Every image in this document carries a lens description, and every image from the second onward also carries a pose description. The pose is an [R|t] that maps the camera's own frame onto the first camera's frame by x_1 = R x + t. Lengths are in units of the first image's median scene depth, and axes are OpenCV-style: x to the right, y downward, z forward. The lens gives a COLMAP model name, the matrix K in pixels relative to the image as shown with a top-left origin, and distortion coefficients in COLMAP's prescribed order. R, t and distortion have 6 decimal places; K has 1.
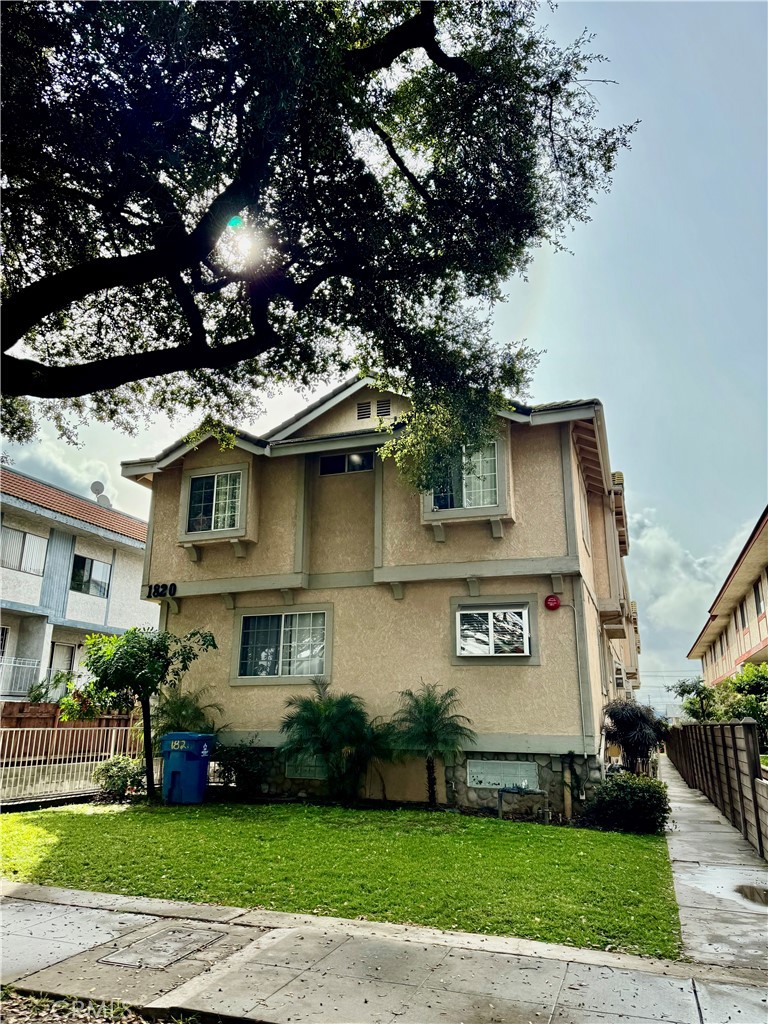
lens RADIAL K [[715.9, 0, 382.9], [0, 715.9, 508.5], [0, 0, 1]] dist [0.050313, -0.028116]
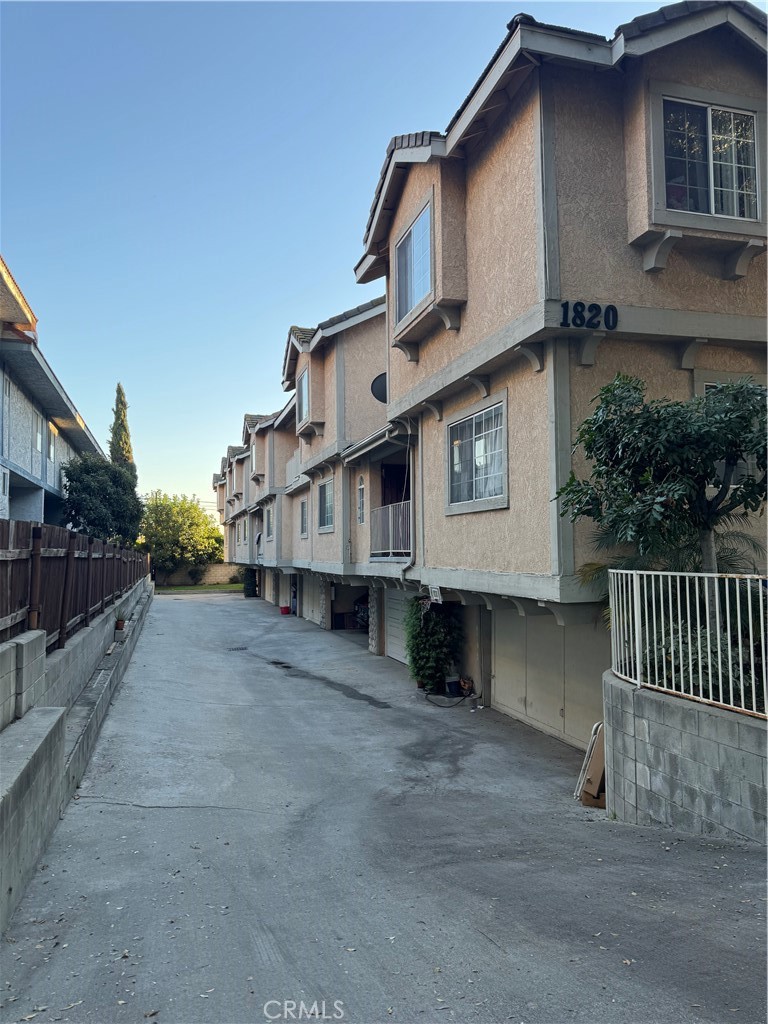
lens RADIAL K [[715.9, 0, 382.4], [0, 715.9, 512.7], [0, 0, 1]] dist [0.050313, -0.028116]
pose [[0.809923, 0.012430, 0.586405, -0.729681], [-0.146415, 0.972409, 0.181611, 0.178777], [-0.567968, -0.232950, 0.789396, 0.640369]]
